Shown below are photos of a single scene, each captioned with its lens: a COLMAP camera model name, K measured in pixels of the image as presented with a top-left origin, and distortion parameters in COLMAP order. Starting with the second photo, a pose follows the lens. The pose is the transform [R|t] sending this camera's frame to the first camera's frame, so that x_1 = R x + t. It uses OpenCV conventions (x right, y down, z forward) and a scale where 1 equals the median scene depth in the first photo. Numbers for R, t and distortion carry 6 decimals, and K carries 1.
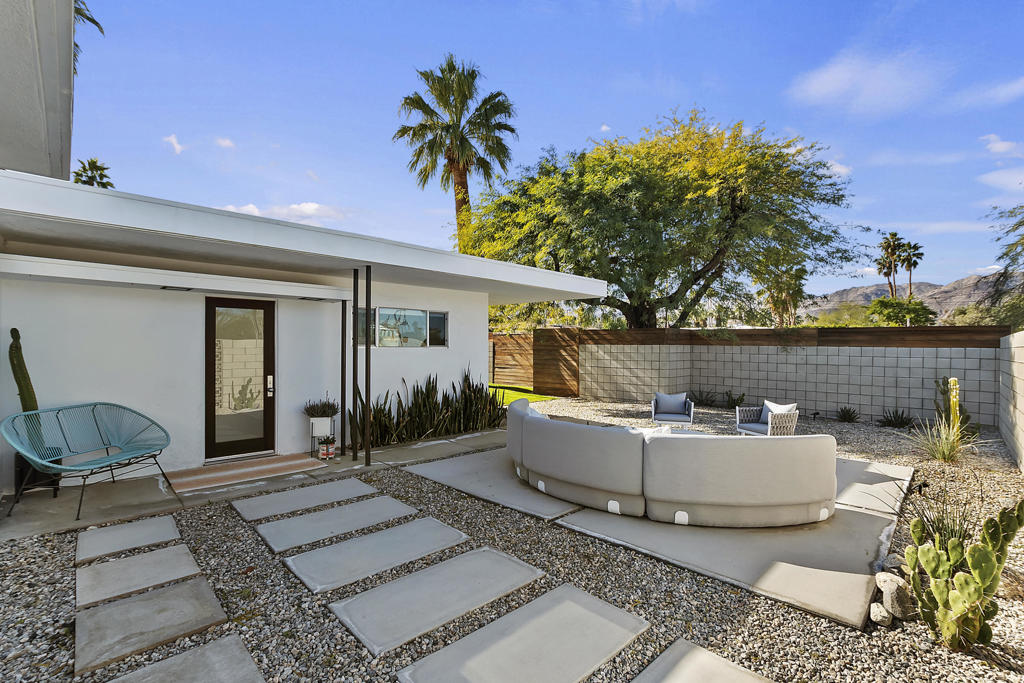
lens RADIAL K [[466.1, 0, 512.0], [0, 466.1, 341.5], [0, 0, 1]] dist [-0.004083, -0.000175]
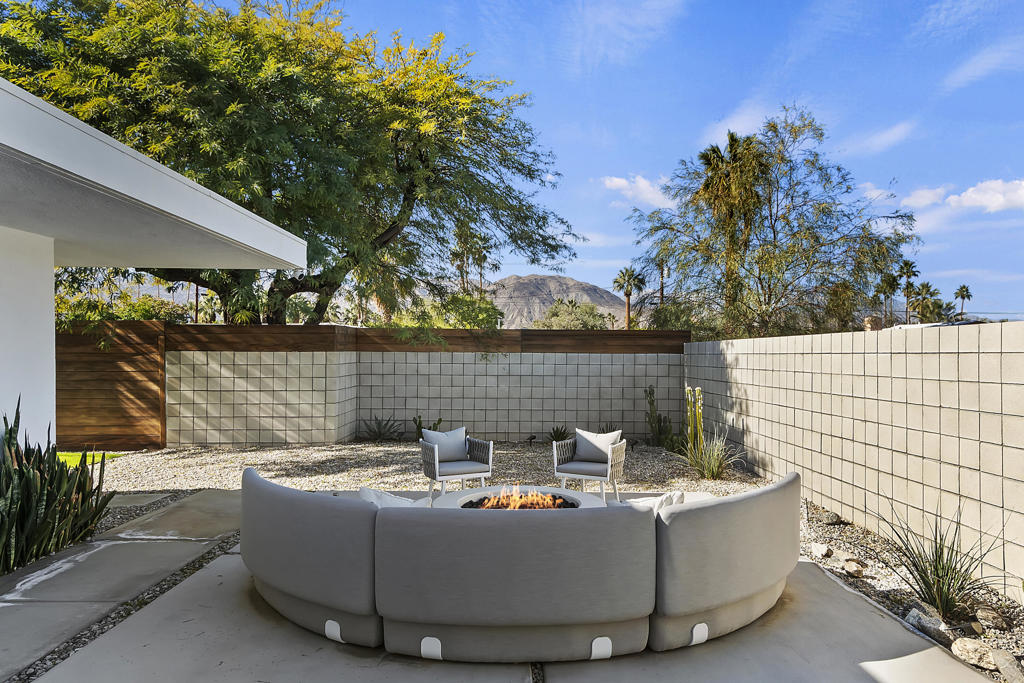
lens RADIAL K [[676.0, 0, 509.2], [0, 676.0, 345.4], [0, 0, 1]] dist [0.044780, -0.000192]
pose [[0.703239, 0.001265, 0.710953, -0.159518], [-0.004190, 0.999988, 0.002365, -0.004114], [-0.710941, -0.004642, 0.703236, 0.180131]]
